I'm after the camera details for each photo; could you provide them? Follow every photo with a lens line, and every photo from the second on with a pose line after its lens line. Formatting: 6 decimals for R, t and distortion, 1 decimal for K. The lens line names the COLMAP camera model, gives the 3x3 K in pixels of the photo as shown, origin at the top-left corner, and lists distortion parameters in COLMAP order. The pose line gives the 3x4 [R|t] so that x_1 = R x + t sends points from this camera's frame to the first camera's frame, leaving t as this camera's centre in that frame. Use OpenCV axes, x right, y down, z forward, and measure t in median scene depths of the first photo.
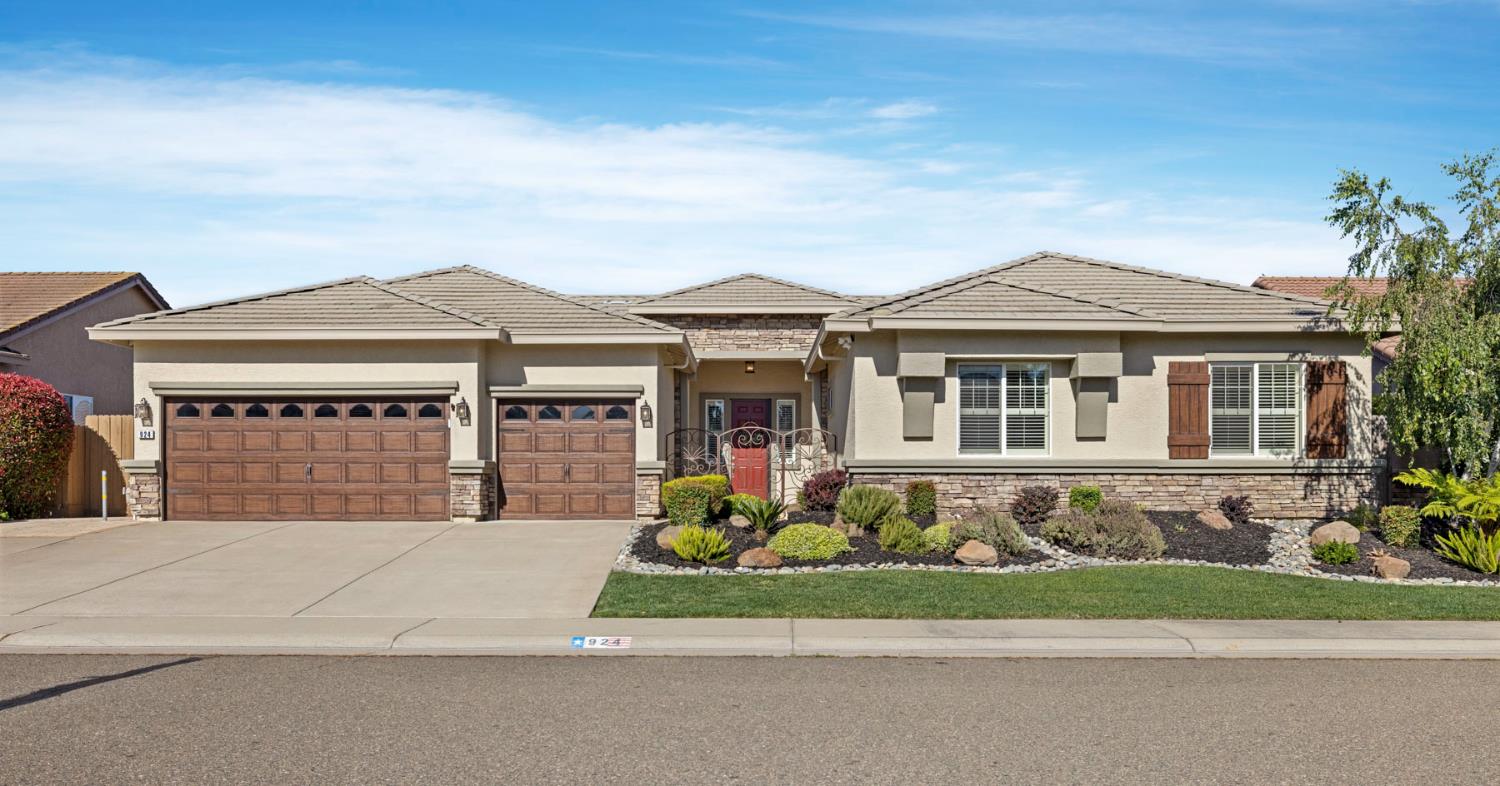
lens RADIAL K [[1224.0, 0, 756.2], [0, 1224.0, 456.7], [0, 0, 1]] dist [0.001119, -0.012253]
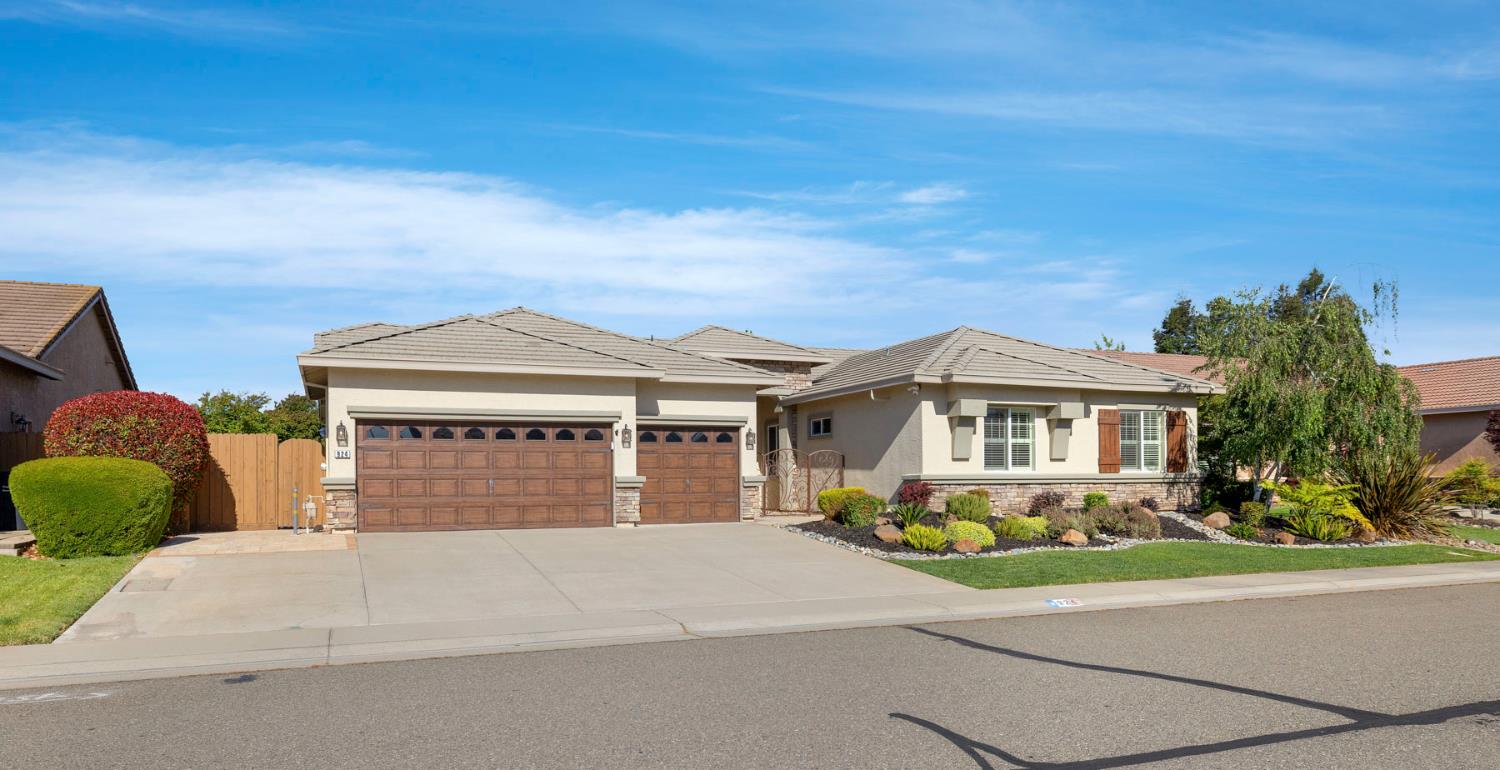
lens RADIAL K [[969.0, 0, 759.9], [0, 969.0, 472.0], [0, 0, 1]] dist [-0.030448, 0.000455]
pose [[0.918932, -0.003308, 0.394403, -0.514832], [0.002386, 0.999993, 0.002827, -0.003959], [-0.394410, -0.001657, 0.918933, 0.067766]]
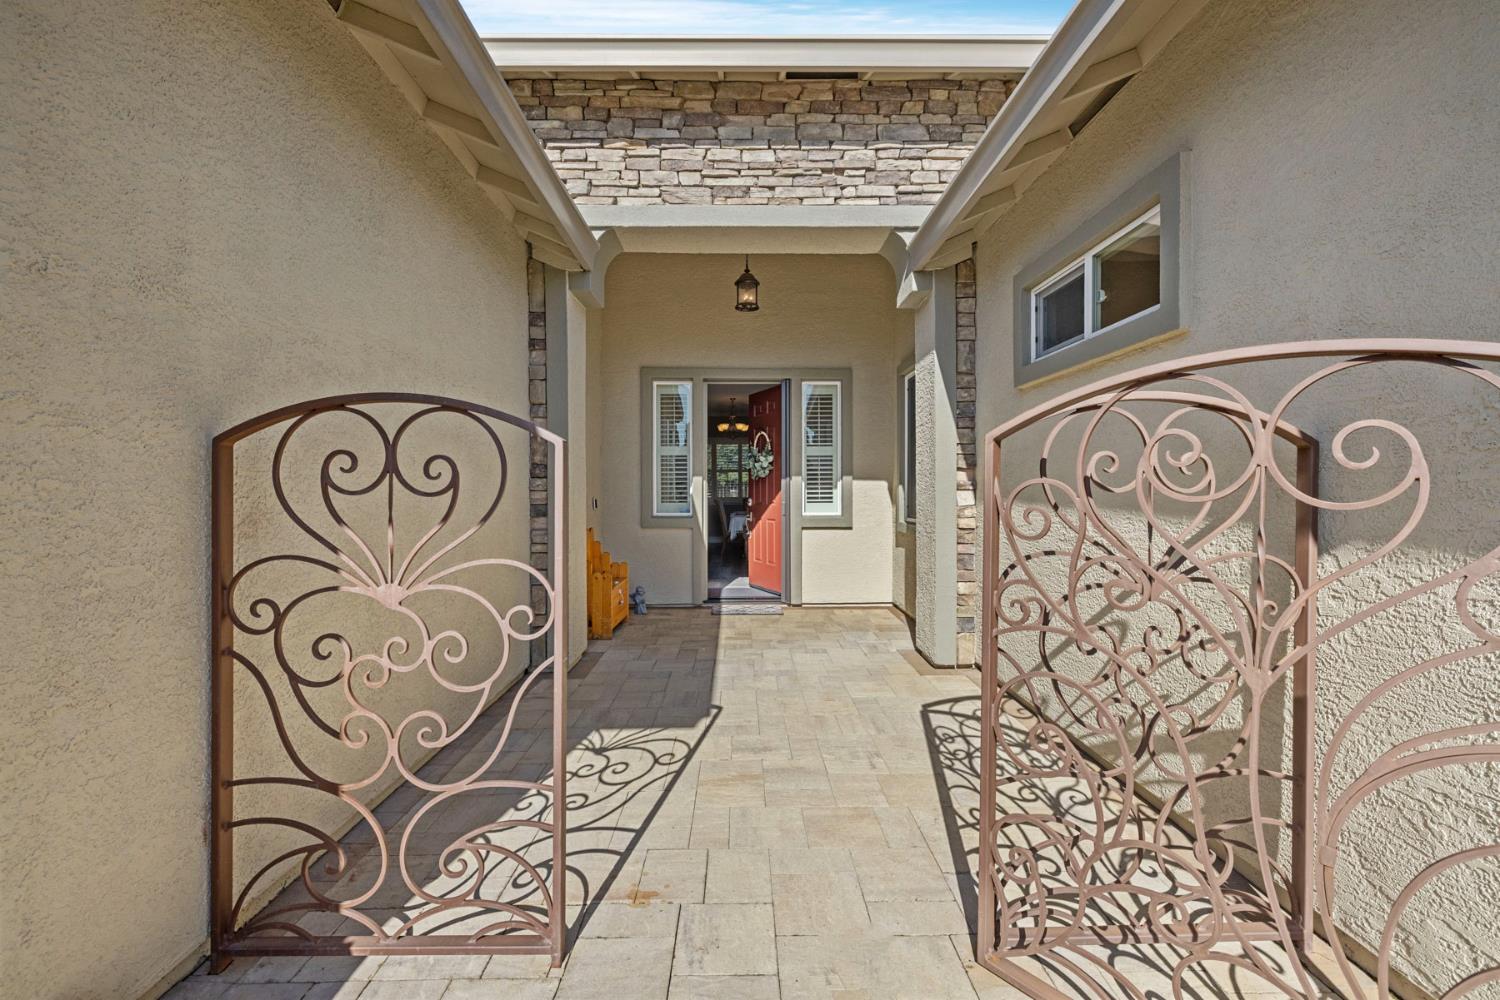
lens RADIAL K [[625.5, 0, 755.6], [0, 625.5, 487.9], [0, 0, 1]] dist [0.000382, 0.000068]
pose [[0.999738, -0.003916, 0.022533, -0.009714], [0.003408, 0.999740, 0.022556, -0.015232], [-0.022616, -0.022473, 0.999492, 1.074834]]
